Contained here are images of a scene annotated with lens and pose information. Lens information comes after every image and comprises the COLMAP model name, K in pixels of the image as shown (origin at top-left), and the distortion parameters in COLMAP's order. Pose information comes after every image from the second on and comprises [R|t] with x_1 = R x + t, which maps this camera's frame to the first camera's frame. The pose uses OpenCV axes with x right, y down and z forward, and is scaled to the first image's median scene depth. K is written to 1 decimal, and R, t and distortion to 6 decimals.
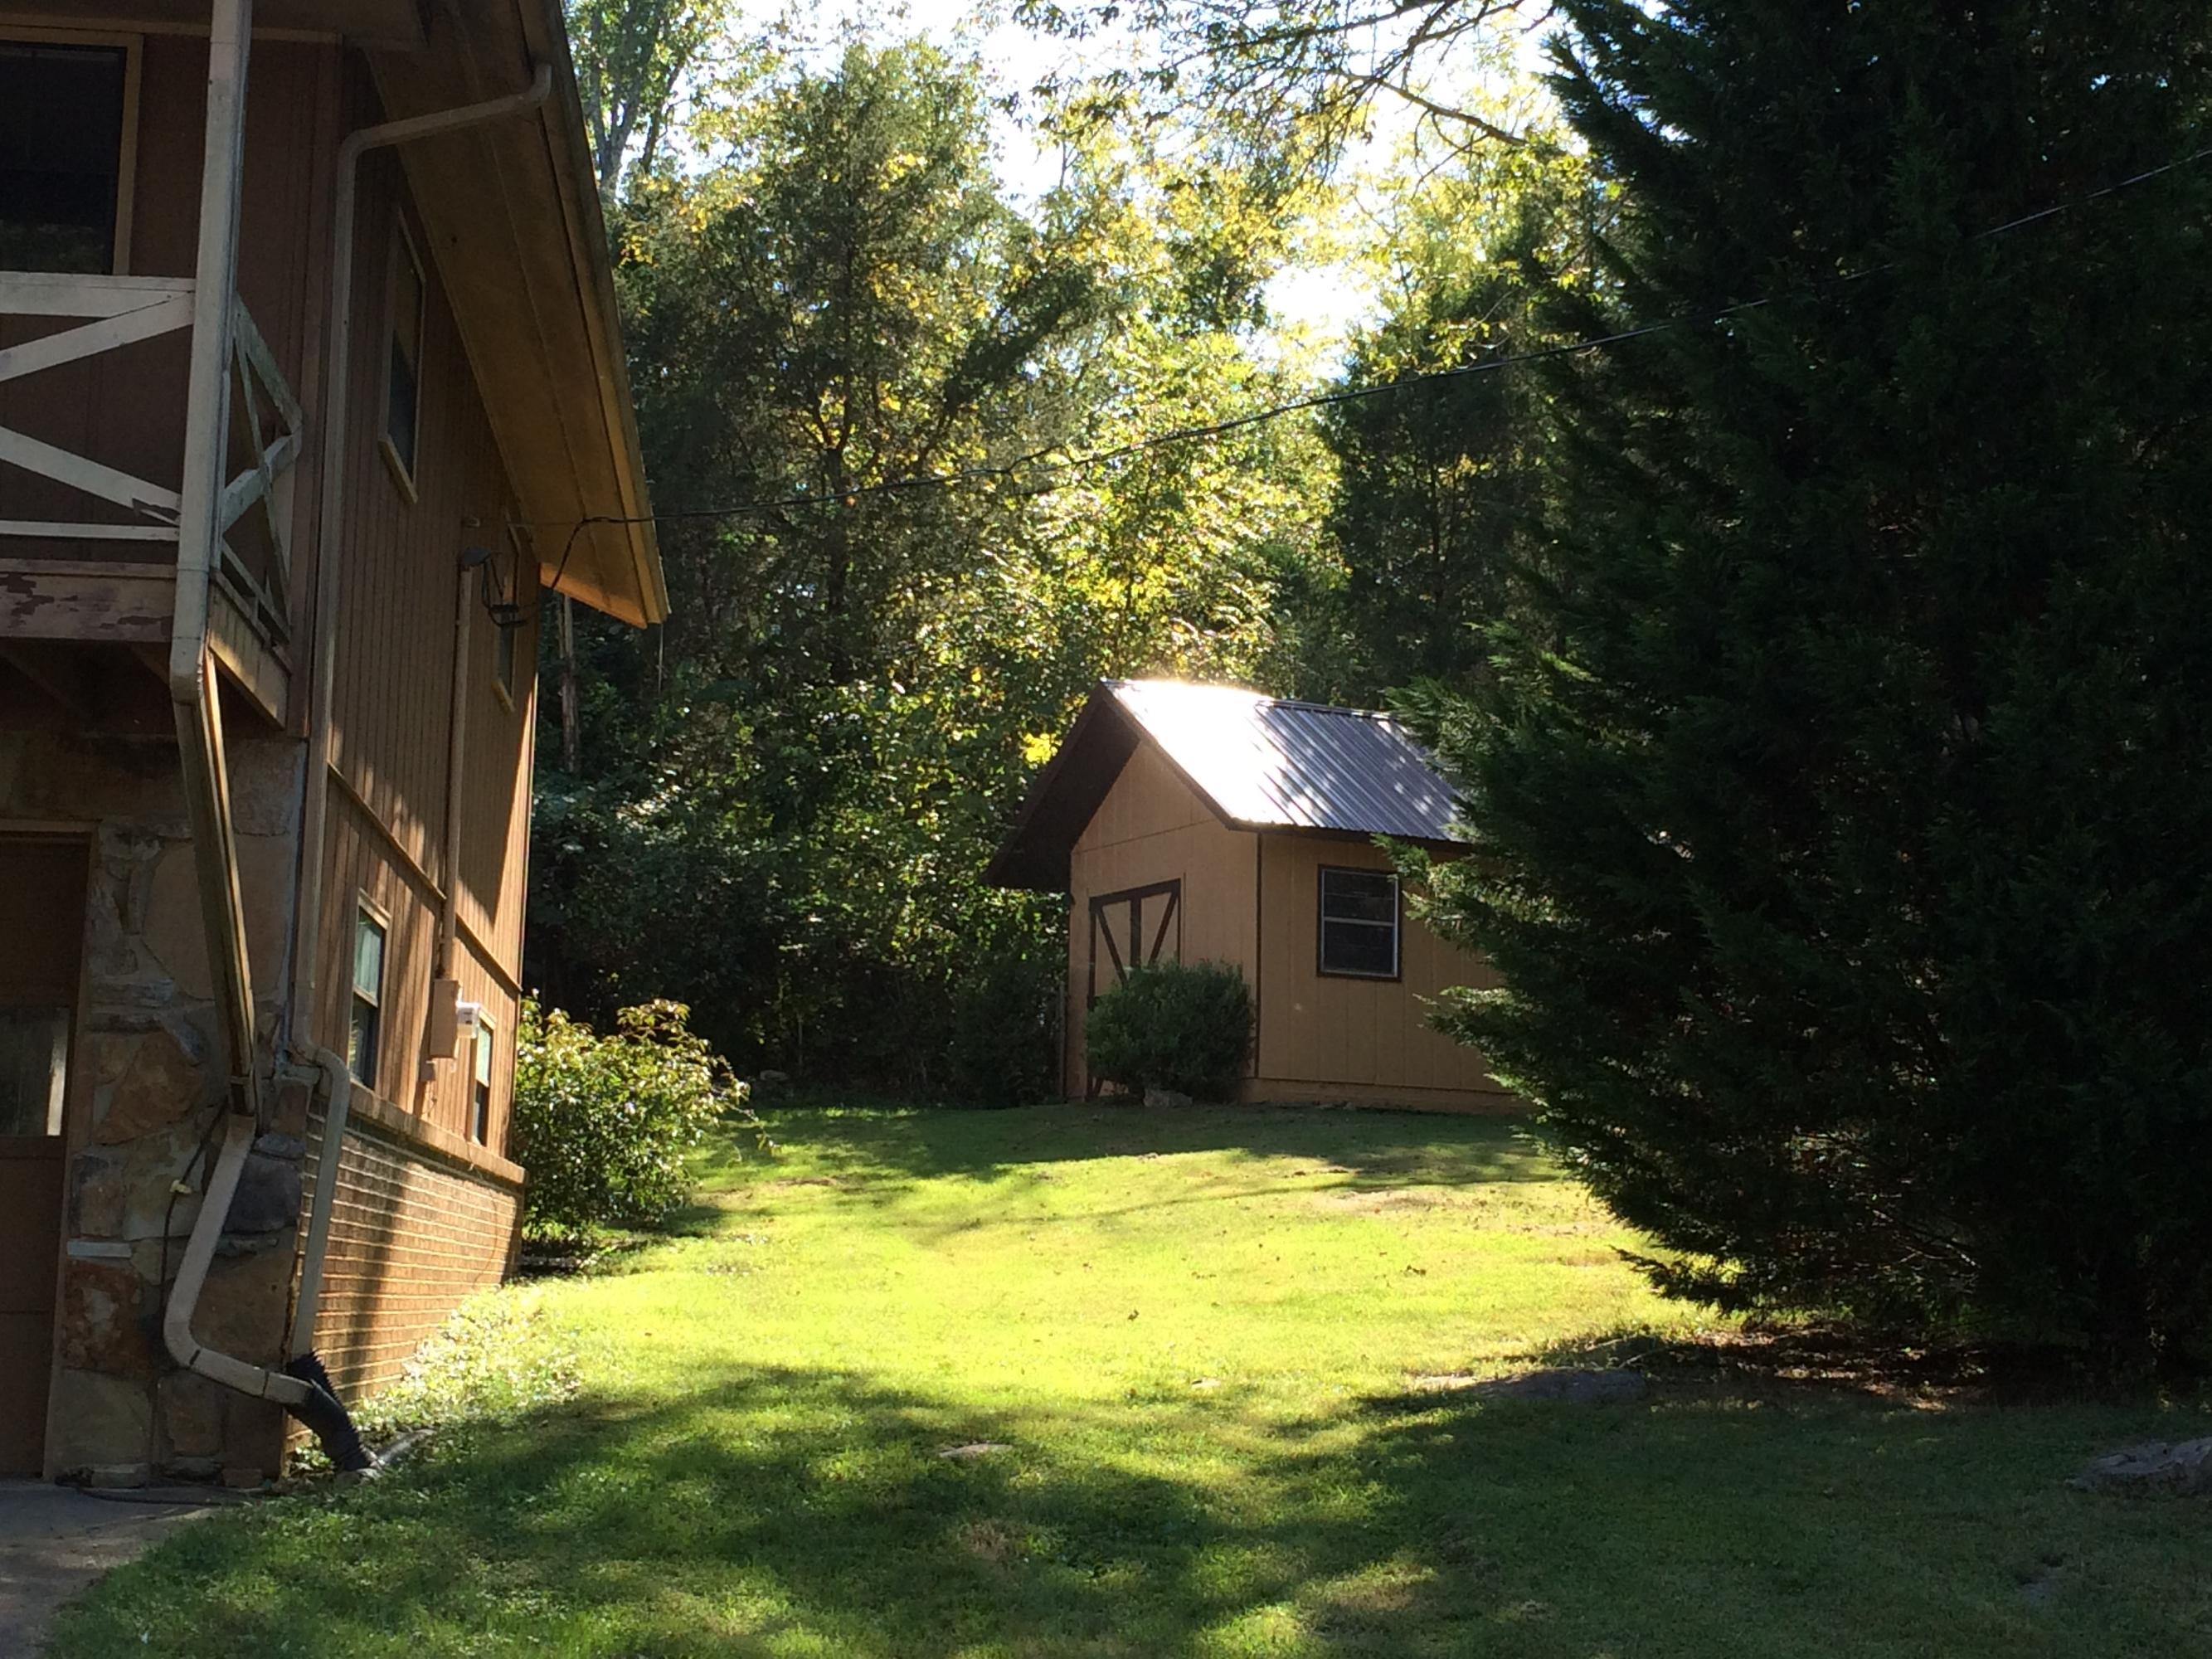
lens RADIAL K [[3733.4, 0, 1106.0], [0, 3733.4, 829.5], [0, 0, 1]] dist [0.002517, -0.013465]
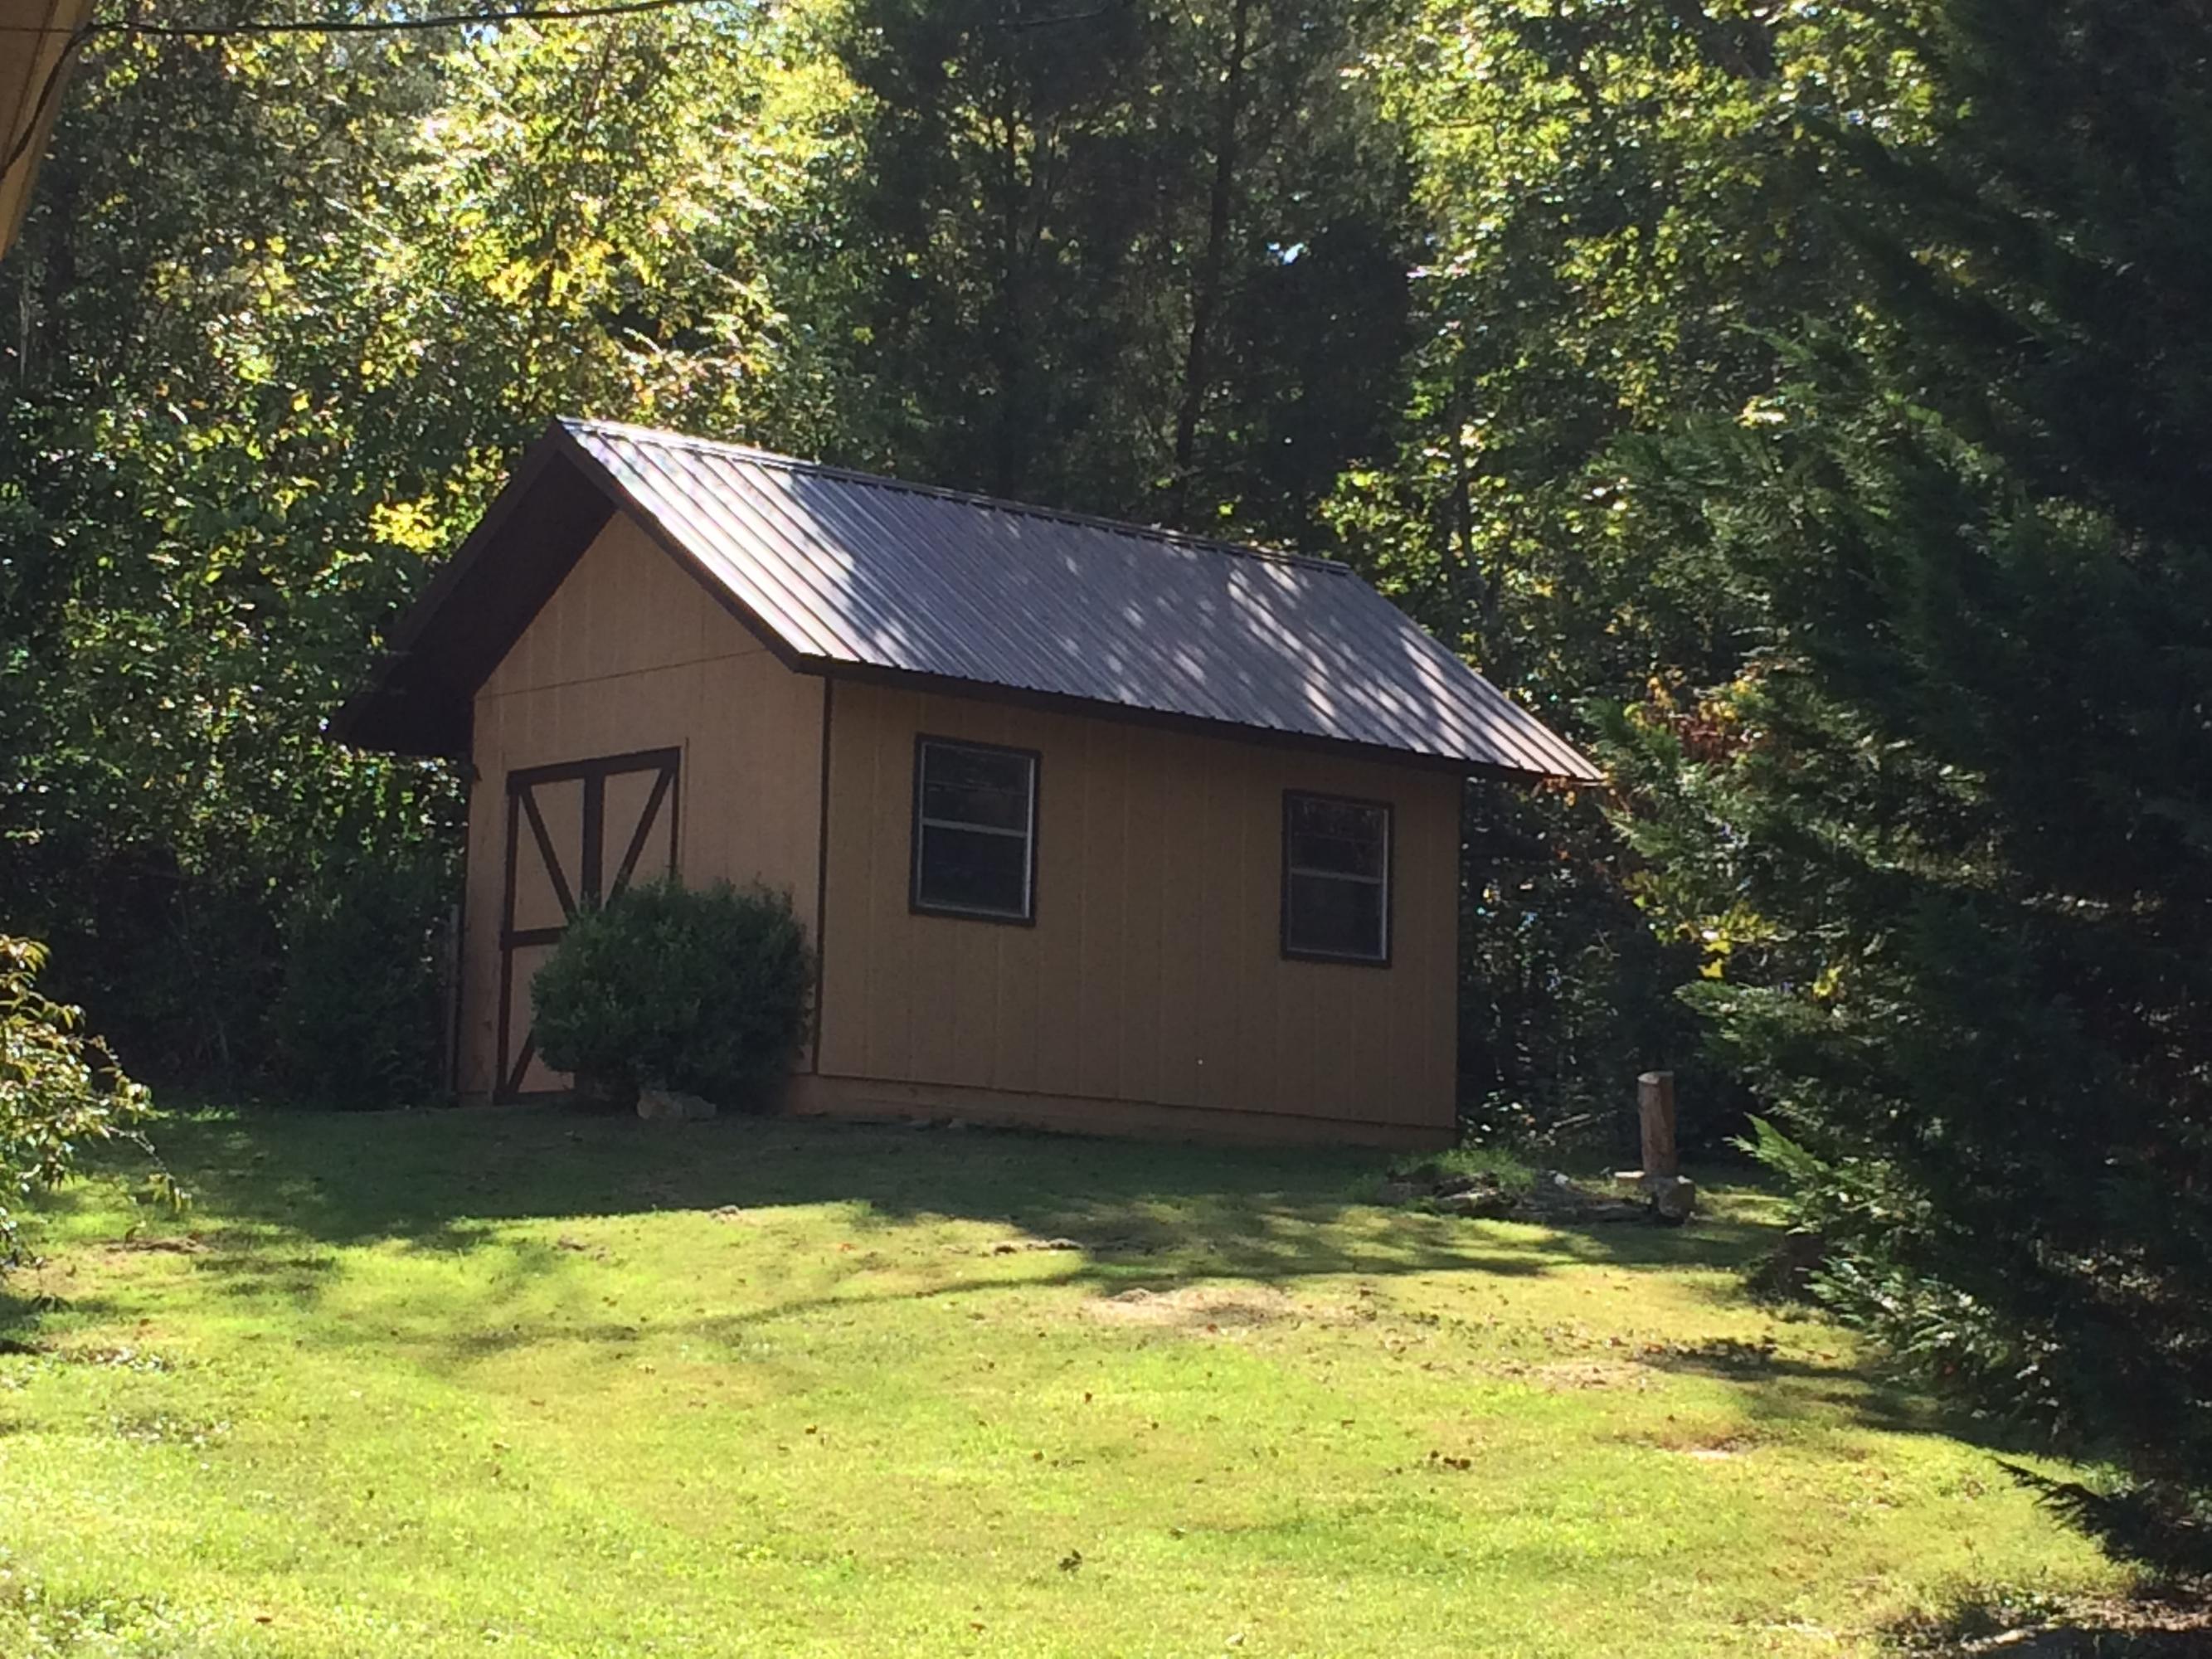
lens RADIAL K [[4748.1, 0, 1106.0], [0, 4748.1, 829.5], [0, 0, 1]] dist [0.058396, -0.289095]
pose [[0.969648, 0.037163, 0.241664, -0.102203], [-0.043895, 0.998782, 0.022535, 0.006181], [-0.240532, -0.032459, 0.970098, 0.224745]]
